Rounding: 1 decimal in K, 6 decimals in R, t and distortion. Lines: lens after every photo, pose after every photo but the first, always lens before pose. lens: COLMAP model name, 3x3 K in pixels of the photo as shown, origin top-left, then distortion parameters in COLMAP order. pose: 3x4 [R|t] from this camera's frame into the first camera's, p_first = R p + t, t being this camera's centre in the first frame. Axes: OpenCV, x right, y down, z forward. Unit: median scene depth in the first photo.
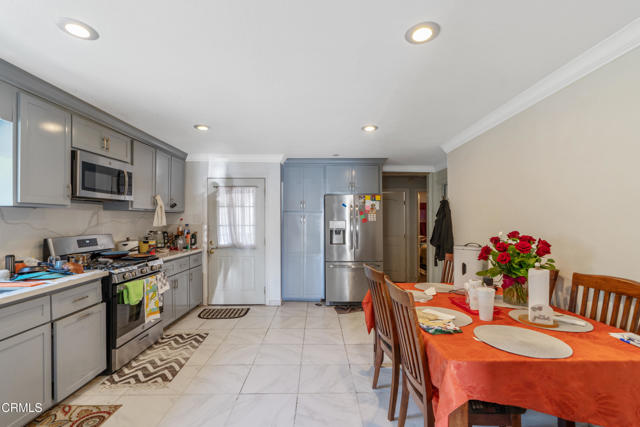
lens RADIAL K [[281.4, 0, 320.2], [0, 281.4, 219.2], [0, 0, 1]] dist [-0.000852, -0.000136]
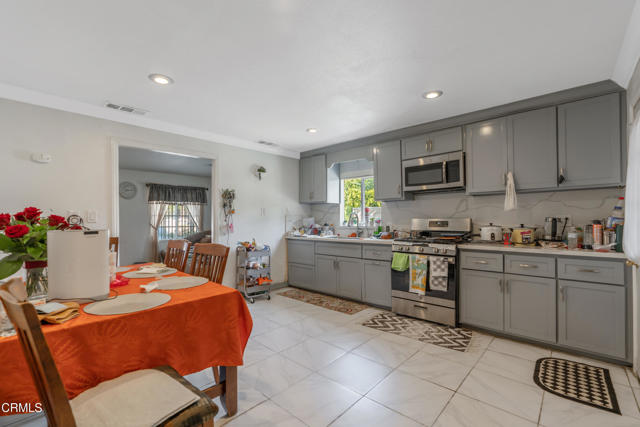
lens RADIAL K [[281.4, 0, 320.2], [0, 281.4, 219.2], [0, 0, 1]] dist [-0.000852, -0.000136]
pose [[-0.672846, 0.002368, -0.739778, 0.456267], [0.008152, 0.999958, -0.004214, 0.057325], [0.739737, -0.008866, -0.672837, 1.345003]]
